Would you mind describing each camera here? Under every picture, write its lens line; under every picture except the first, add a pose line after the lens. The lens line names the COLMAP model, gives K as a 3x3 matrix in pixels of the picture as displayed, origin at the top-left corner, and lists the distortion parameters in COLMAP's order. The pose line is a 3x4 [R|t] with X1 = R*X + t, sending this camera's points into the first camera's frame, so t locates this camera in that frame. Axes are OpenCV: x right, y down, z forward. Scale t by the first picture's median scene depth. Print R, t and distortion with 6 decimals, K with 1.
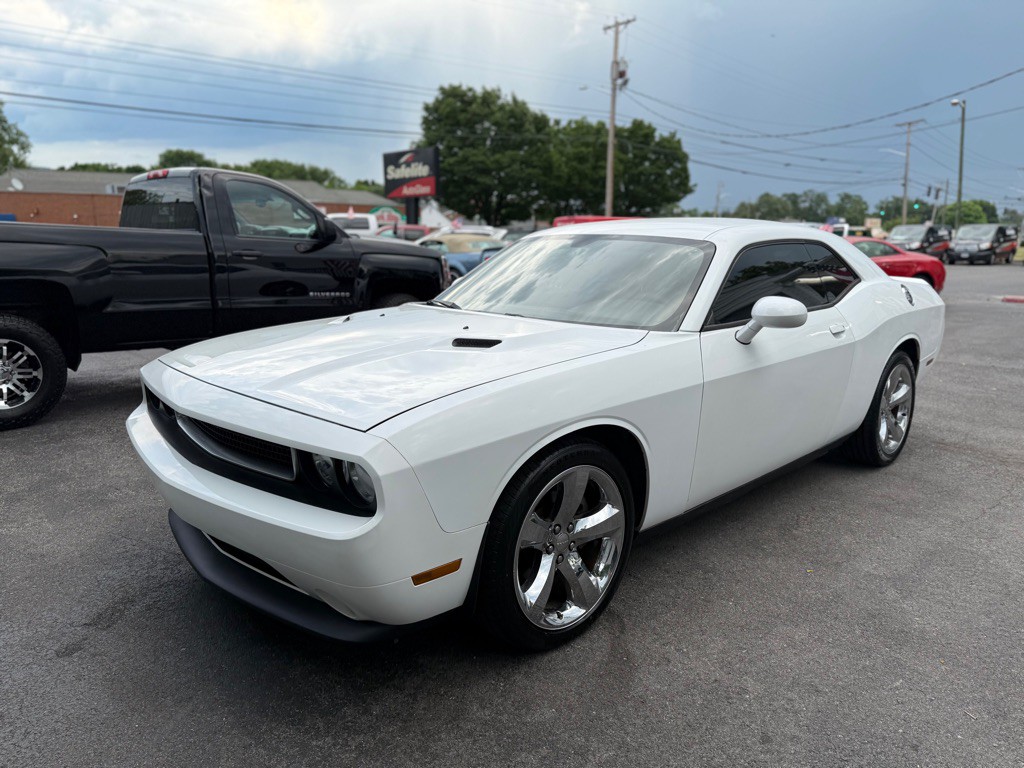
lens RADIAL K [[729.3, 0, 514.7], [0, 729.3, 386.7], [0, 0, 1]] dist [0.017562, -0.030779]
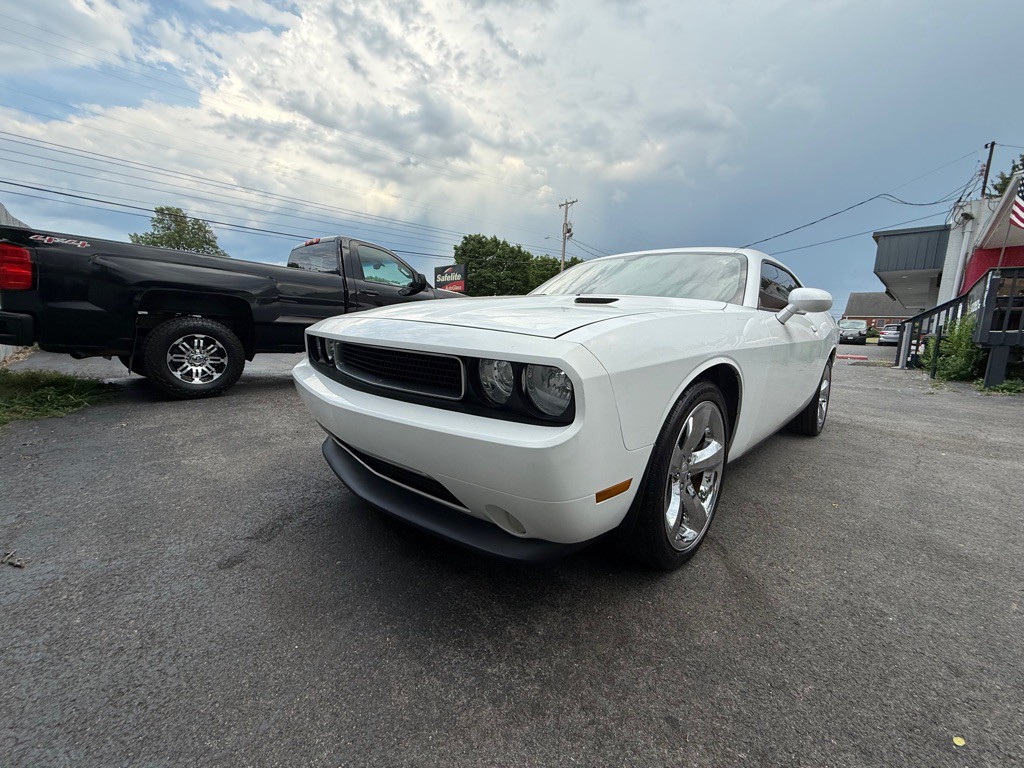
lens RADIAL K [[407.6, 0, 510.5], [0, 407.6, 383.5], [0, 0, 1]] dist [0.000501, -0.000238]
pose [[0.999223, 0.027669, 0.028059, -0.151006], [-0.026054, 0.998069, -0.056387, 0.082131], [-0.029565, 0.055613, 0.998015, 0.252909]]
